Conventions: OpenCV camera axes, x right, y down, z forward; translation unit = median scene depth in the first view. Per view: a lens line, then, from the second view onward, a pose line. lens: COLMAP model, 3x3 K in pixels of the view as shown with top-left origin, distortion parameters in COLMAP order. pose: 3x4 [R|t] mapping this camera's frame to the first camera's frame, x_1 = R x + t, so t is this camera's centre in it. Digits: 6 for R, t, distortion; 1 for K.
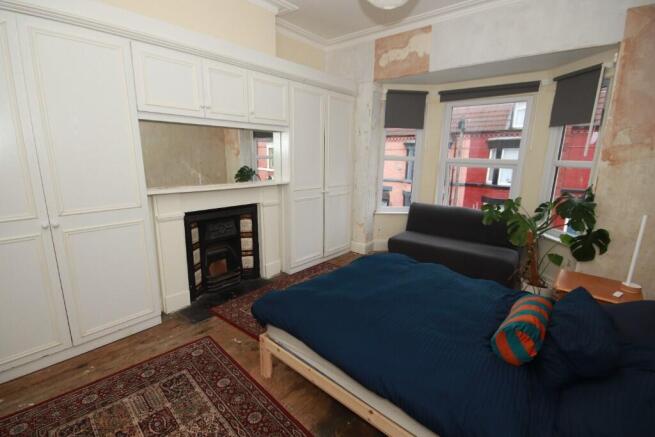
lens RADIAL K [[303.3, 0, 325.5], [0, 303.3, 221.6], [0, 0, 1]] dist [0.000077, 0.000129]
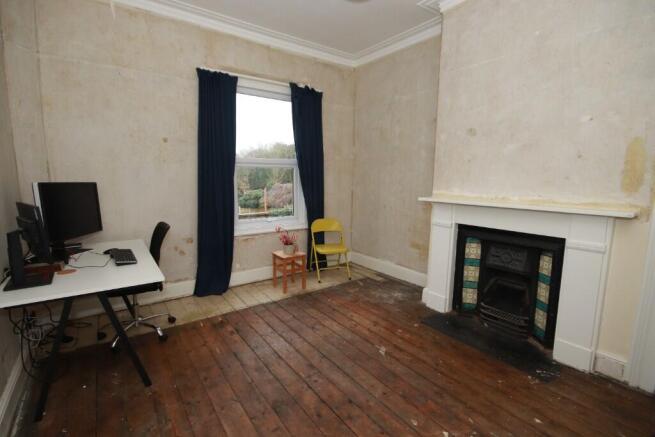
lens RADIAL K [[303.3, 0, 325.5], [0, 303.3, 221.6], [0, 0, 1]] dist [0.000077, 0.000129]
pose [[-0.214705, 0.124605, -0.968698, 0.504281], [-0.227538, 0.958155, 0.173682, -0.091402], [0.949804, 0.257706, -0.177369, 0.611007]]
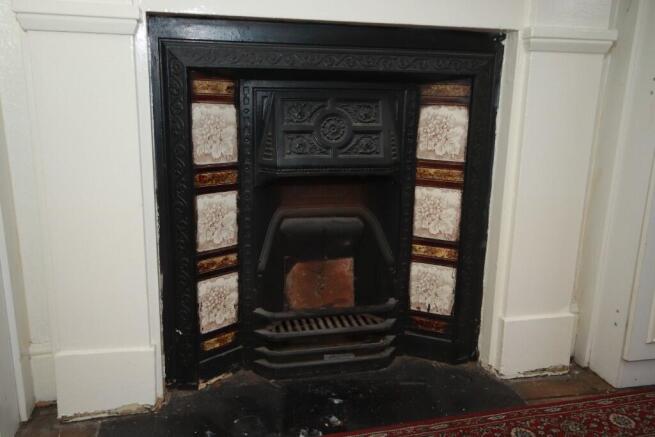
lens RADIAL K [[560.7, 0, 327.5], [0, 560.7, 218.5], [0, 0, 1]] dist [0.002475, 0.000587]
pose [[0.808763, 0.145671, -0.569809, -0.077049], [-0.137443, 0.988827, 0.057713, 0.064660], [0.571849, 0.031640, 0.819748, 0.593778]]
